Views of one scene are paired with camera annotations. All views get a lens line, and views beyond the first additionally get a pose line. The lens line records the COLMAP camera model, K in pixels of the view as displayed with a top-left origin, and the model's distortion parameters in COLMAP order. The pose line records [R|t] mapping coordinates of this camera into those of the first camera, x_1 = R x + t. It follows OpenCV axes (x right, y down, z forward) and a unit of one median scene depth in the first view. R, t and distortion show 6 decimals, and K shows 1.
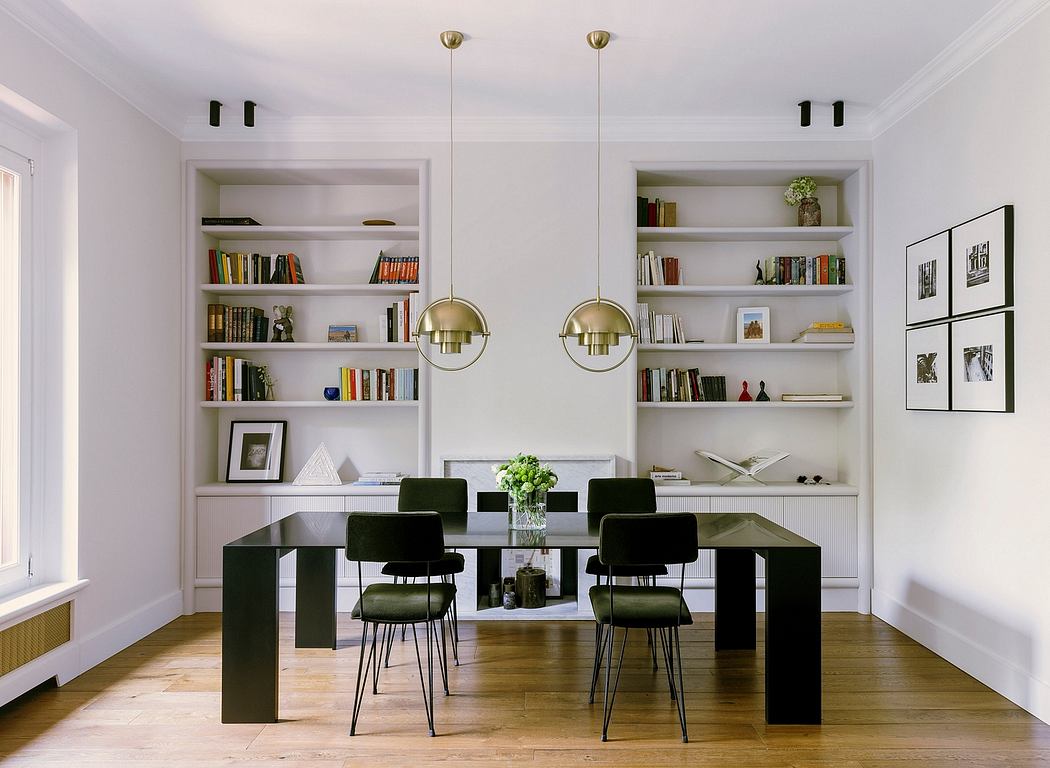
lens RADIAL K [[770.0, 0, 527.1], [0, 770.0, 388.4], [0, 0, 1]] dist [0.006126, -0.000537]
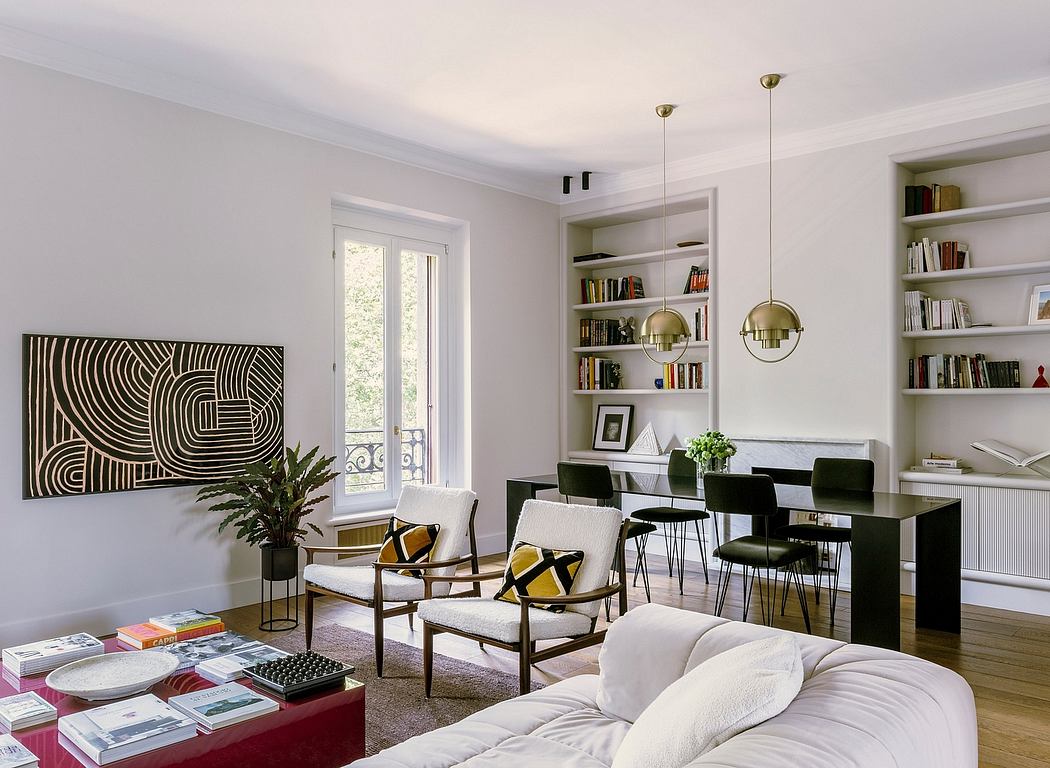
lens RADIAL K [[817.5, 0, 525.0], [0, 817.5, 384.0], [0, 0, 1]] dist [0.002042, -0.000999]
pose [[0.733647, -0.009051, -0.679470, 0.498250], [0.011262, 0.999936, -0.001159, 0.006646], [0.679437, -0.006802, 0.733702, -0.132618]]
